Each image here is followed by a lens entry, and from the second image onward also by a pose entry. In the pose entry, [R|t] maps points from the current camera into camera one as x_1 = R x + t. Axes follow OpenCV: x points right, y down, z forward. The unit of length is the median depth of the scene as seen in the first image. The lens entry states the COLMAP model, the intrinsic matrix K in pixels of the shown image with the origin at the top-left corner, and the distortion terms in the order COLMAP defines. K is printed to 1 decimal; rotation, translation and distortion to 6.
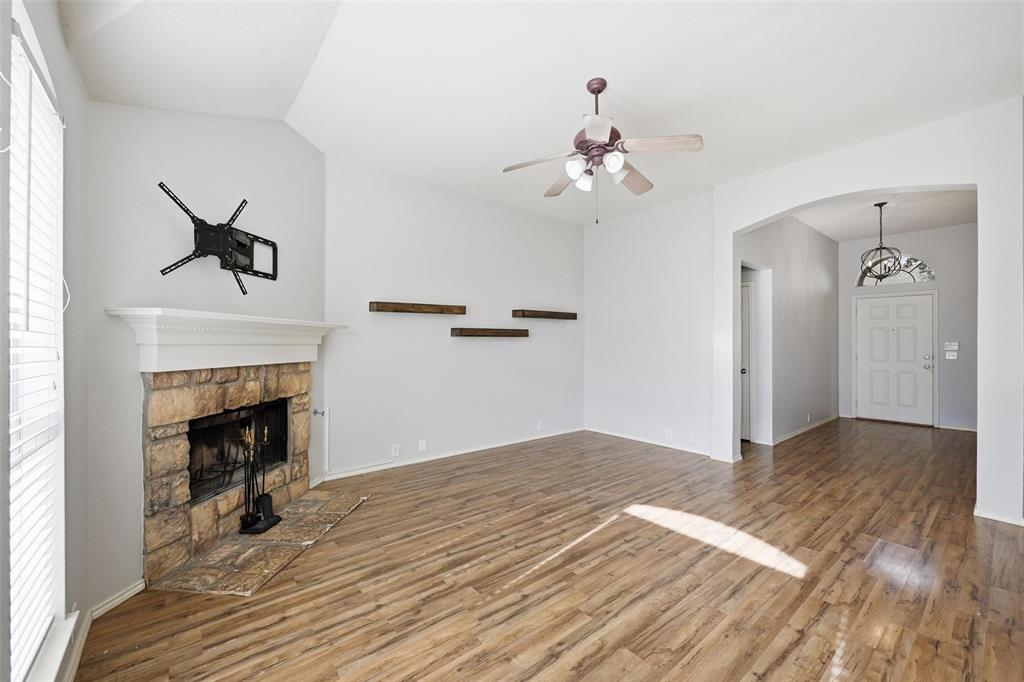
lens RADIAL K [[404.0, 0, 512.6], [0, 404.0, 341.0], [0, 0, 1]] dist [-0.000188, 0.000667]
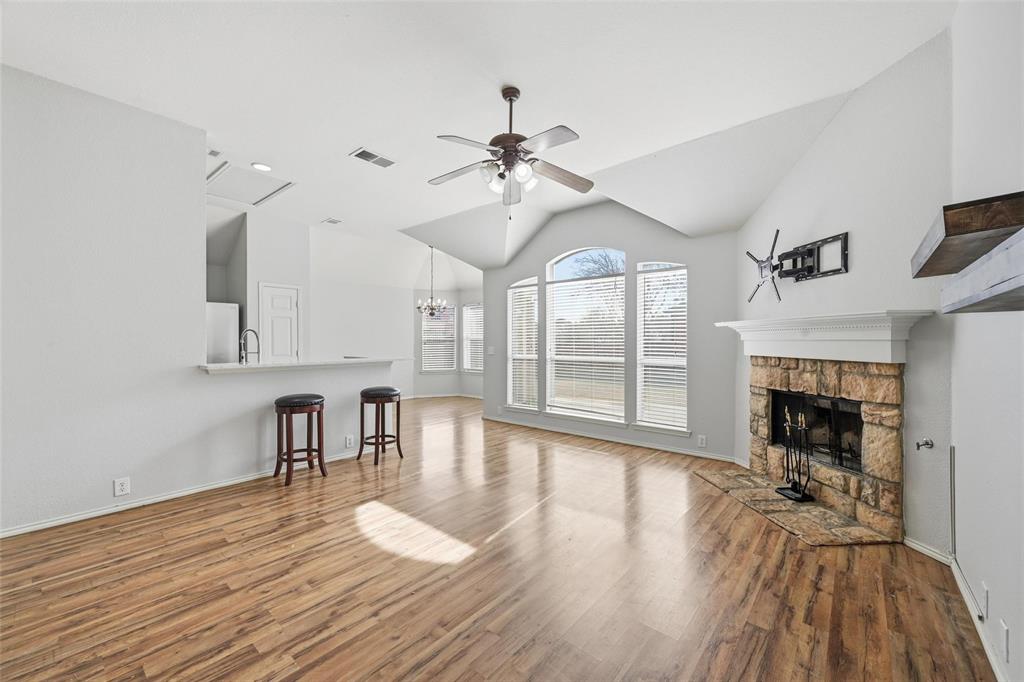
lens RADIAL K [[404.0, 0, 524.6], [0, 404.0, 342.6], [0, 0, 1]] dist [-0.000188, 0.000667]
pose [[-0.978538, -0.001061, -0.206065, 0.361396], [-0.000562, 0.999997, -0.002477, 0.017445], [0.206067, -0.002308, -0.978535, 1.881719]]
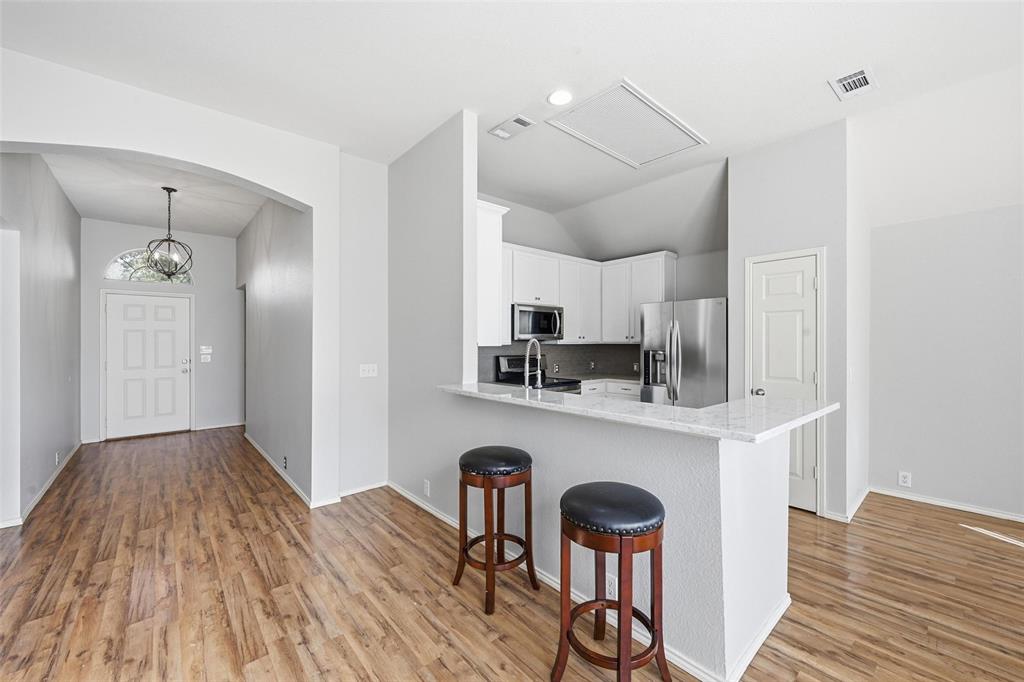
lens RADIAL K [[404.0, 0, 510.2], [0, 404.0, 343.1], [0, 0, 1]] dist [-0.000188, 0.000667]
pose [[-0.035499, -0.006643, 0.999348, 0.028312], [-0.003537, 0.999972, 0.006521, -0.029278], [-0.999363, -0.003303, -0.035521, 0.502293]]
